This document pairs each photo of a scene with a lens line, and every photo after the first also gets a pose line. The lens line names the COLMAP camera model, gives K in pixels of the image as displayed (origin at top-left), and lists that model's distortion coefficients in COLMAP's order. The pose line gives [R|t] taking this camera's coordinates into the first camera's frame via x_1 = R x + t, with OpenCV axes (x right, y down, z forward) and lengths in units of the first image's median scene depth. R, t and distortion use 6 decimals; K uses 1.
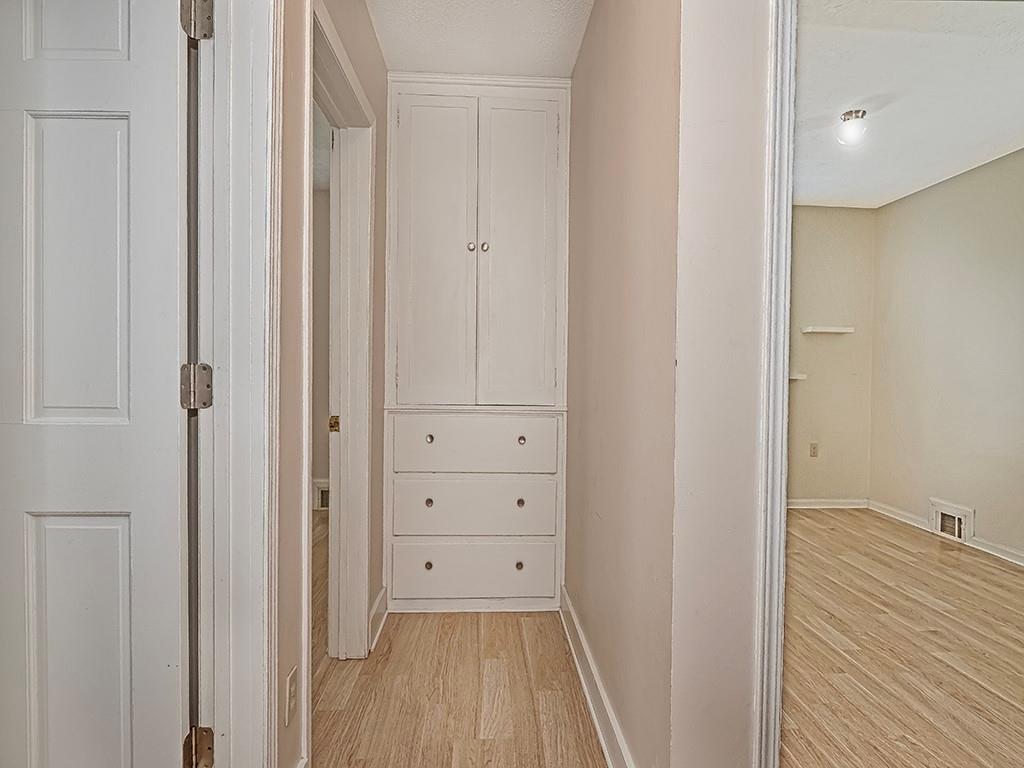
lens RADIAL K [[566.0, 0, 512.0], [0, 566.0, 384.0], [0, 0, 1]] dist [-0.007033, -0.000992]
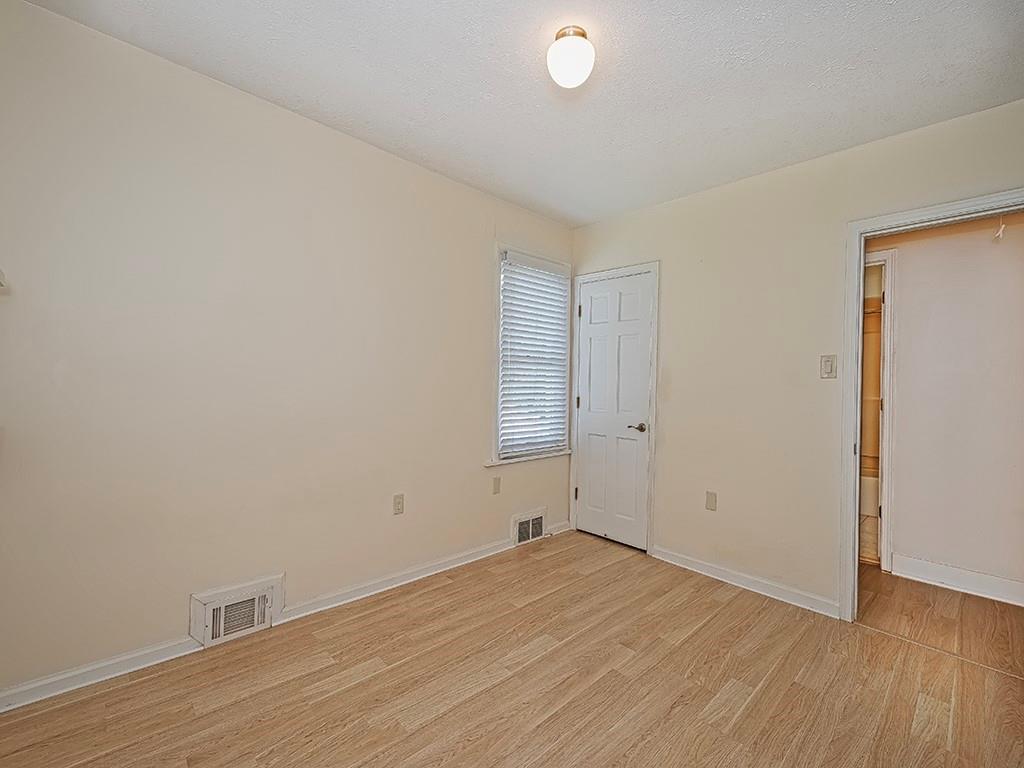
lens RADIAL K [[446.6, 0, 513.7], [0, 446.6, 379.6], [0, 0, 1]] dist [0.002064, 0.000066]
pose [[-0.640603, -0.022885, 0.767531, 0.166101], [-0.008333, 0.999704, 0.022852, -0.052254], [-0.767827, 0.008243, -0.640604, 1.138566]]
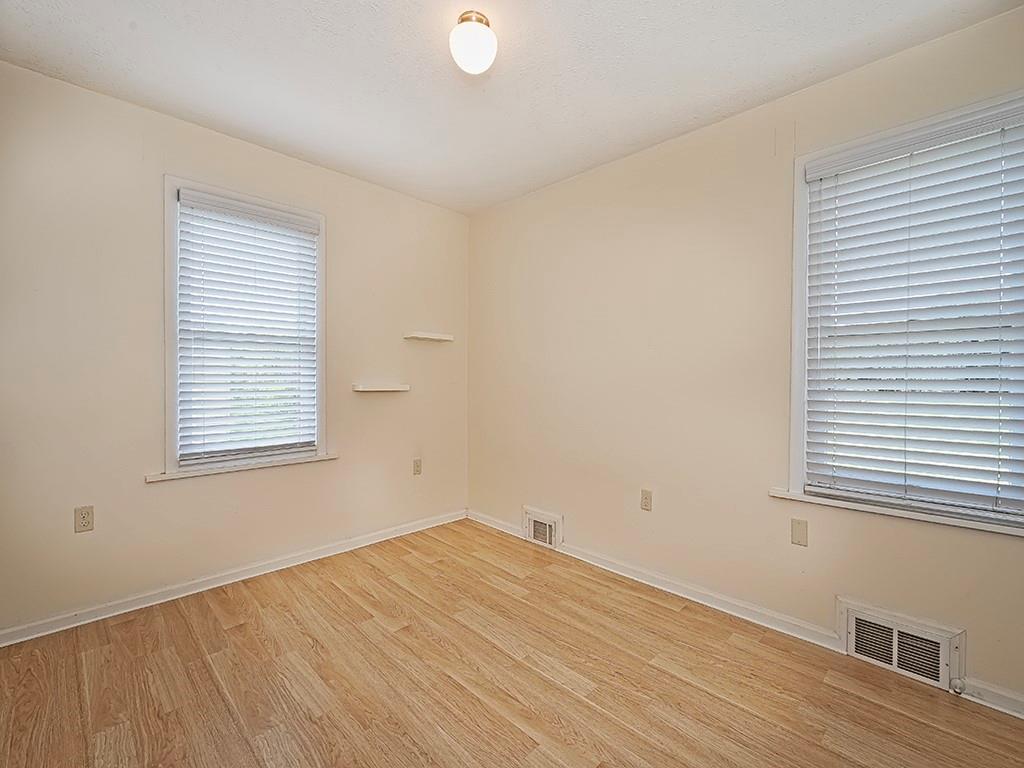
lens RADIAL K [[450.7, 0, 512.0], [0, 450.7, 384.0], [0, 0, 1]] dist [0.001444, -0.000194]
pose [[0.749137, -0.017943, 0.662173, 0.210662], [0.021780, 0.999760, 0.002450, -0.020924], [-0.662057, 0.012587, 0.749347, 0.438247]]
